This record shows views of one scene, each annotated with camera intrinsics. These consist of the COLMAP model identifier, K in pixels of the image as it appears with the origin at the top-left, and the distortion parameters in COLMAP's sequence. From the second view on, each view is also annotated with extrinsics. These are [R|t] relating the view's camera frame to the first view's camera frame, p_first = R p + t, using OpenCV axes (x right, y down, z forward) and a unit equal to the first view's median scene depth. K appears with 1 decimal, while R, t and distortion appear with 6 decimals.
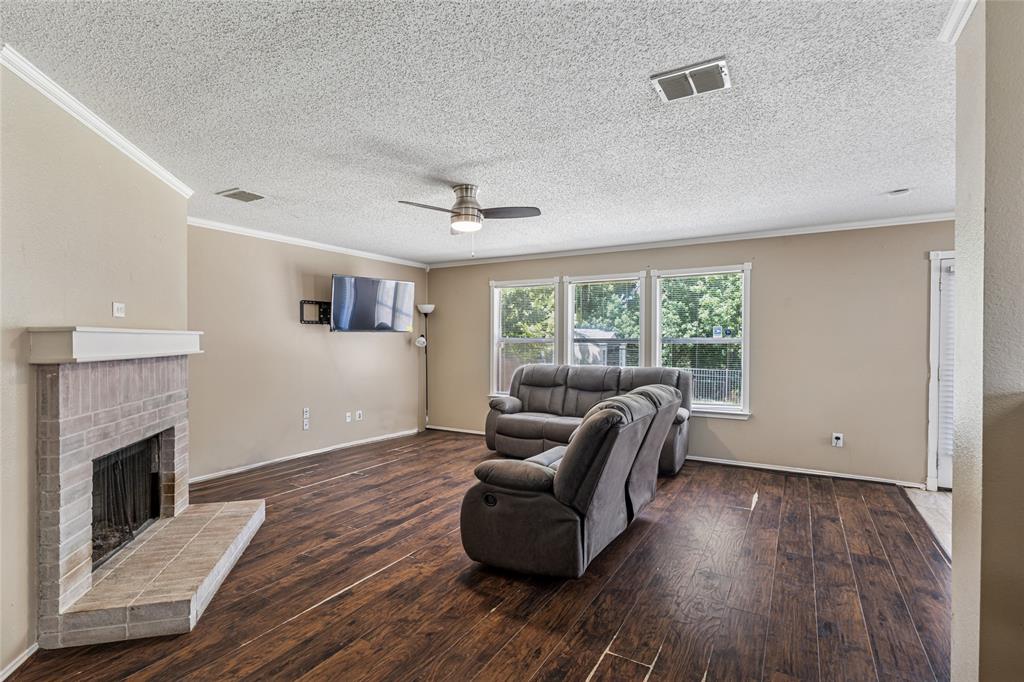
lens RADIAL K [[491.8, 0, 509.8], [0, 491.8, 343.7], [0, 0, 1]] dist [-0.001688, 0.001718]
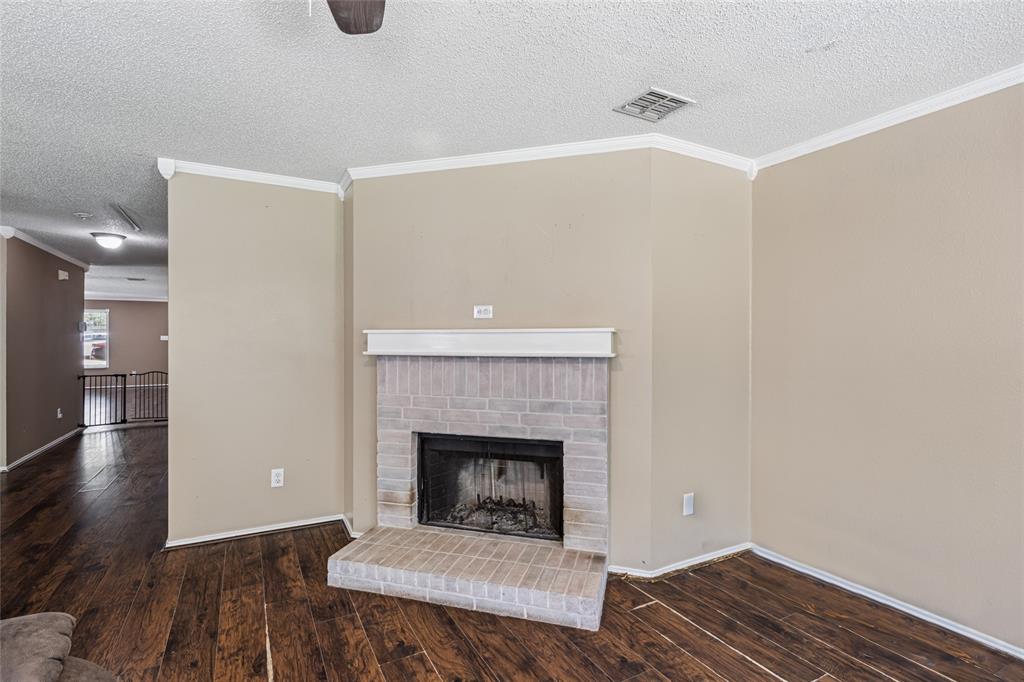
lens RADIAL K [[491.8, 0, 504.9], [0, 491.8, 339.5], [0, 0, 1]] dist [-0.001688, 0.001718]
pose [[-0.522407, 0.000402, -0.852696, 0.082704], [-0.005539, 0.999977, 0.003865, -0.008526], [0.852678, 0.006742, -0.522393, 1.185285]]
